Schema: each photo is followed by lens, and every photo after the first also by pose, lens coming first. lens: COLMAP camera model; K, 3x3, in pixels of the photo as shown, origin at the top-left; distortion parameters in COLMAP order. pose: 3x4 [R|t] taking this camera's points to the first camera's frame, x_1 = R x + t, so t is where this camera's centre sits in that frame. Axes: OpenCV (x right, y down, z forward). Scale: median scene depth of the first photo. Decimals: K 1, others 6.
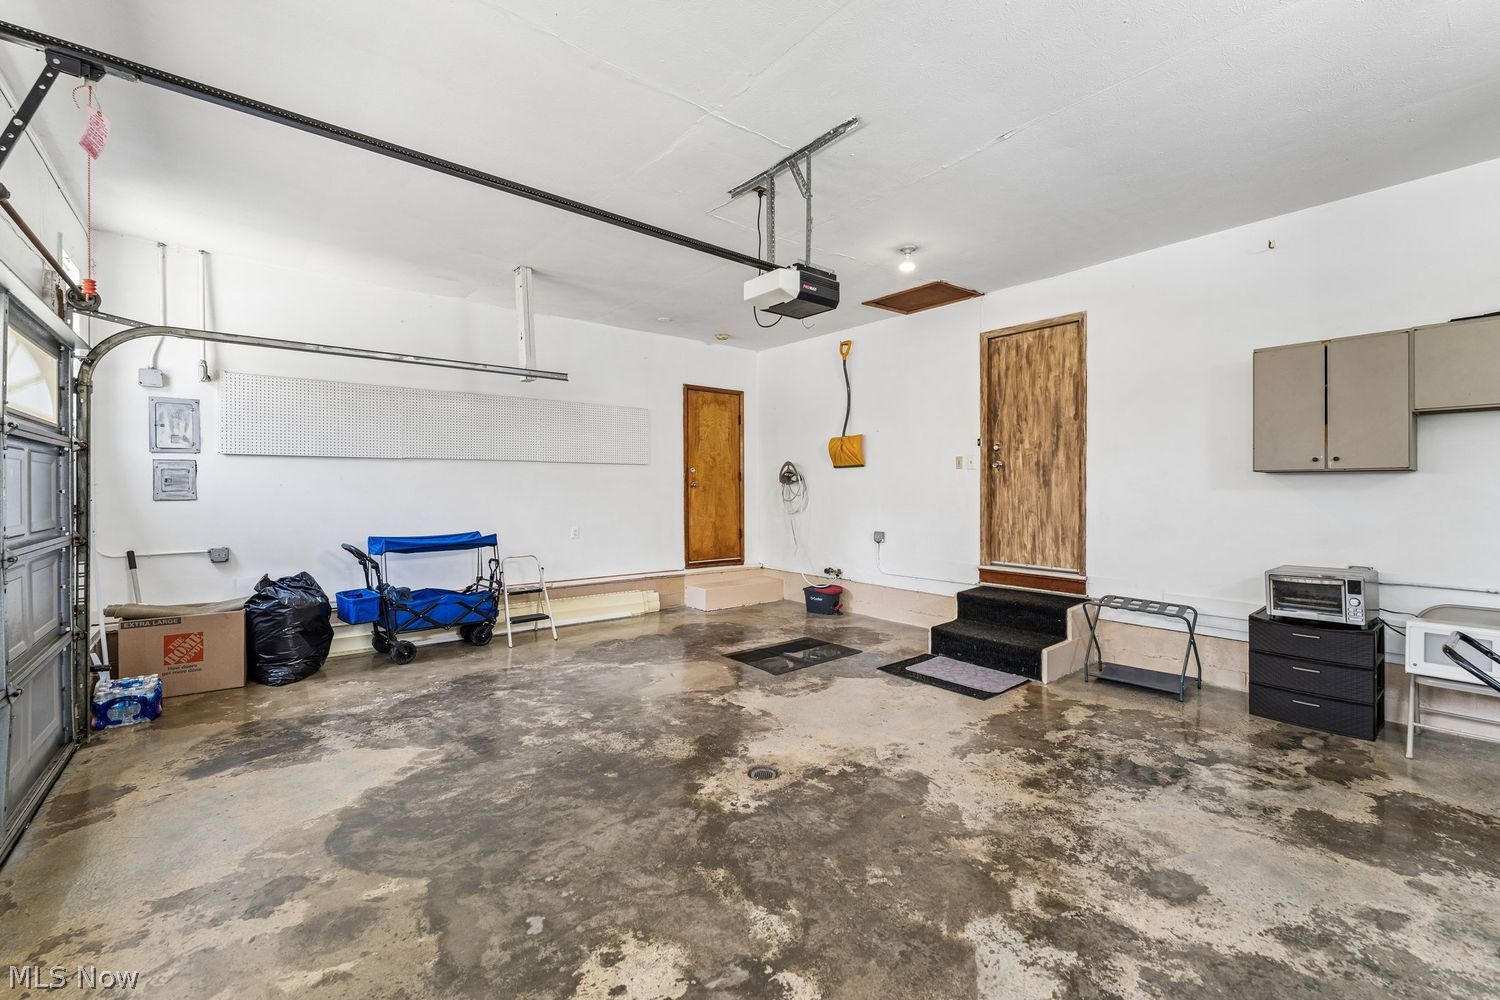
lens RADIAL K [[622.9, 0, 750.3], [0, 622.9, 493.5], [0, 0, 1]] dist [-0.001006, -0.000706]
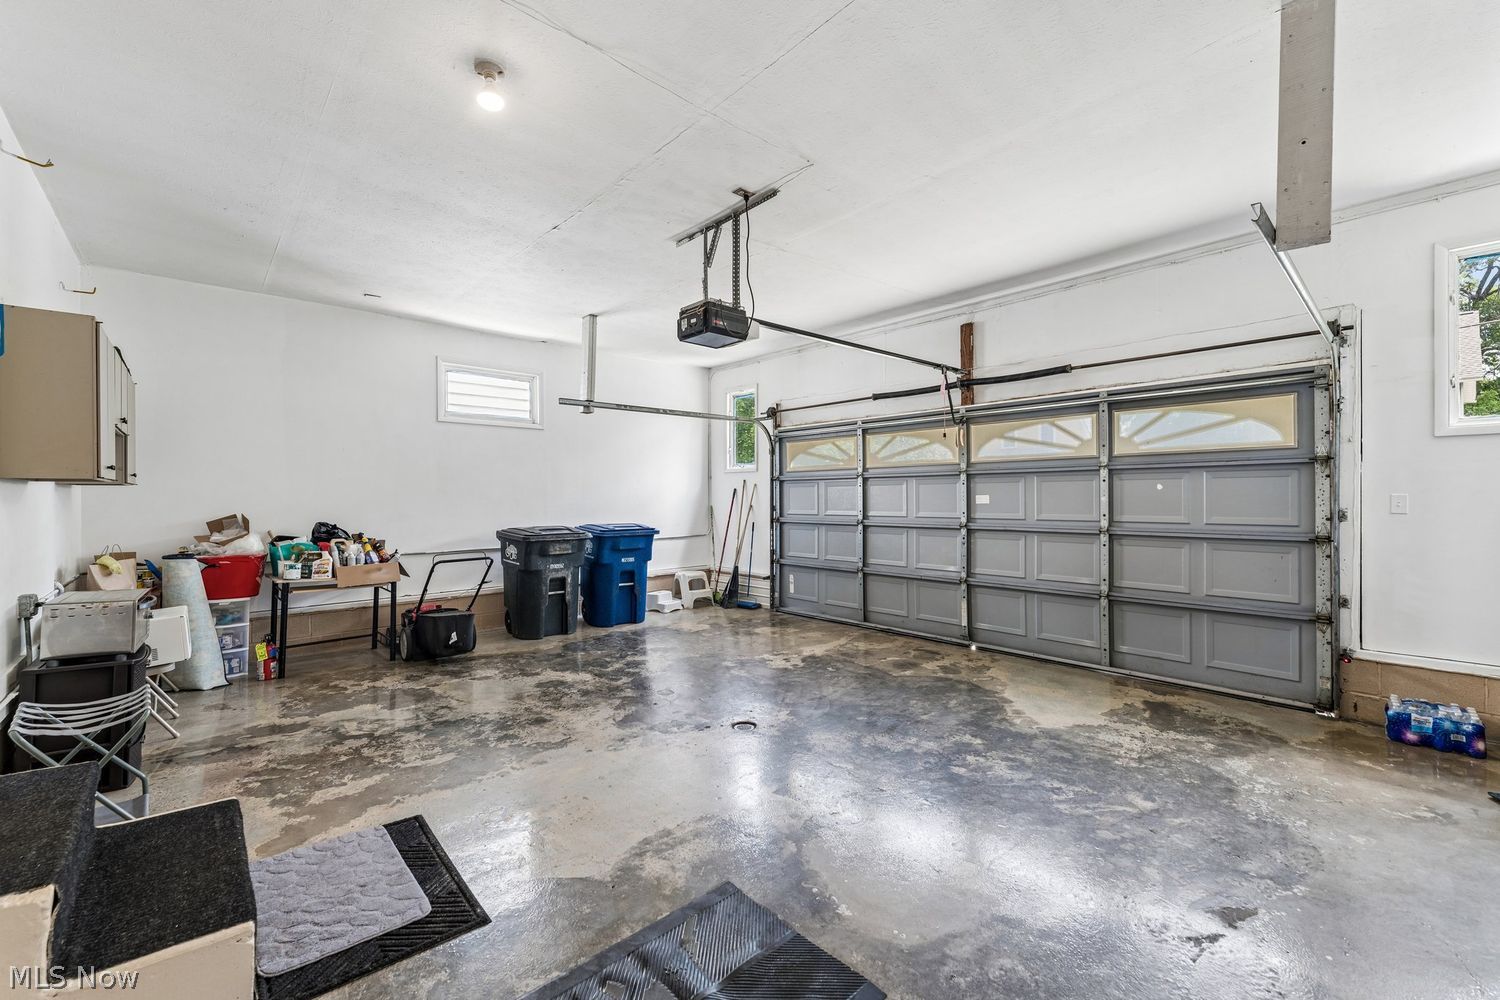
lens RADIAL K [[622.9, 0, 749.8], [0, 622.9, 496.3], [0, 0, 1]] dist [-0.001006, -0.000706]
pose [[-0.998592, 0.004272, -0.052873, 0.070570], [0.003876, 0.999964, 0.007597, -0.019223], [0.052903, 0.007381, -0.998572, 2.152853]]
